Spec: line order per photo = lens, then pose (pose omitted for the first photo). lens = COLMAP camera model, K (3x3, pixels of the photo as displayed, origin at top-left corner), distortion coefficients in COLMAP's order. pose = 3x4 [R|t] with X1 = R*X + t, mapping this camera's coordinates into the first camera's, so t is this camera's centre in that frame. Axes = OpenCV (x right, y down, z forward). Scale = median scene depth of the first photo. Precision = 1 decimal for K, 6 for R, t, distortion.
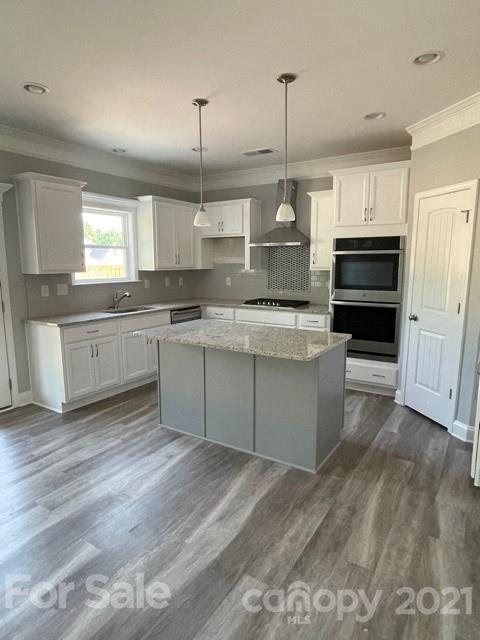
lens RADIAL K [[388.7, 0, 243.5], [0, 388.7, 323.1], [0, 0, 1]] dist [-0.006025, 0.001845]
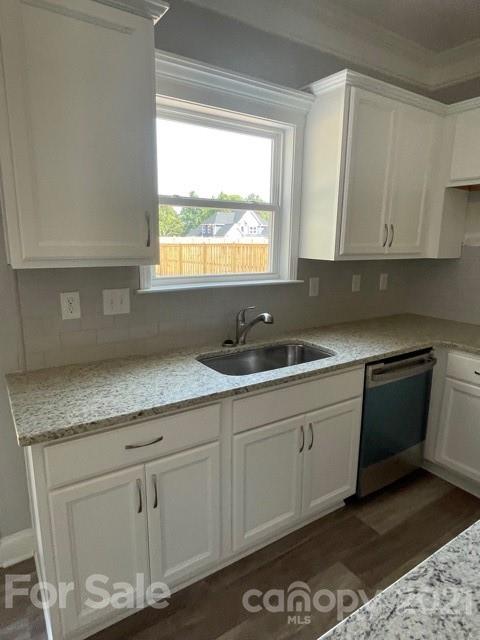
lens RADIAL K [[388.7, 0, 237.8], [0, 388.7, 319.8], [0, 0, 1]] dist [-0.006025, 0.001845]
pose [[0.908422, 0.099578, -0.406023, -0.148794], [-0.081118, 0.994745, 0.062473, -0.090437], [0.410110, -0.023817, 0.911725, 0.577509]]
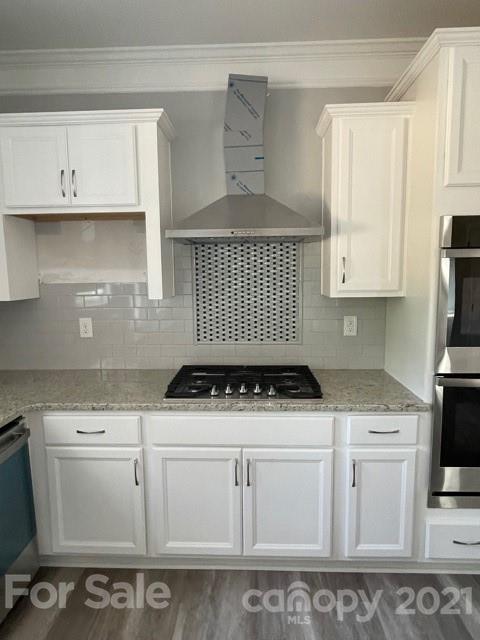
lens RADIAL K [[388.7, 0, 237.3], [0, 388.7, 319.2], [0, 0, 1]] dist [-0.006025, 0.001845]
pose [[0.867421, -0.067980, 0.492909, -0.120300], [0.087700, 0.996002, -0.016968, -0.113140], [-0.489786, 0.057946, 0.869915, 0.679606]]
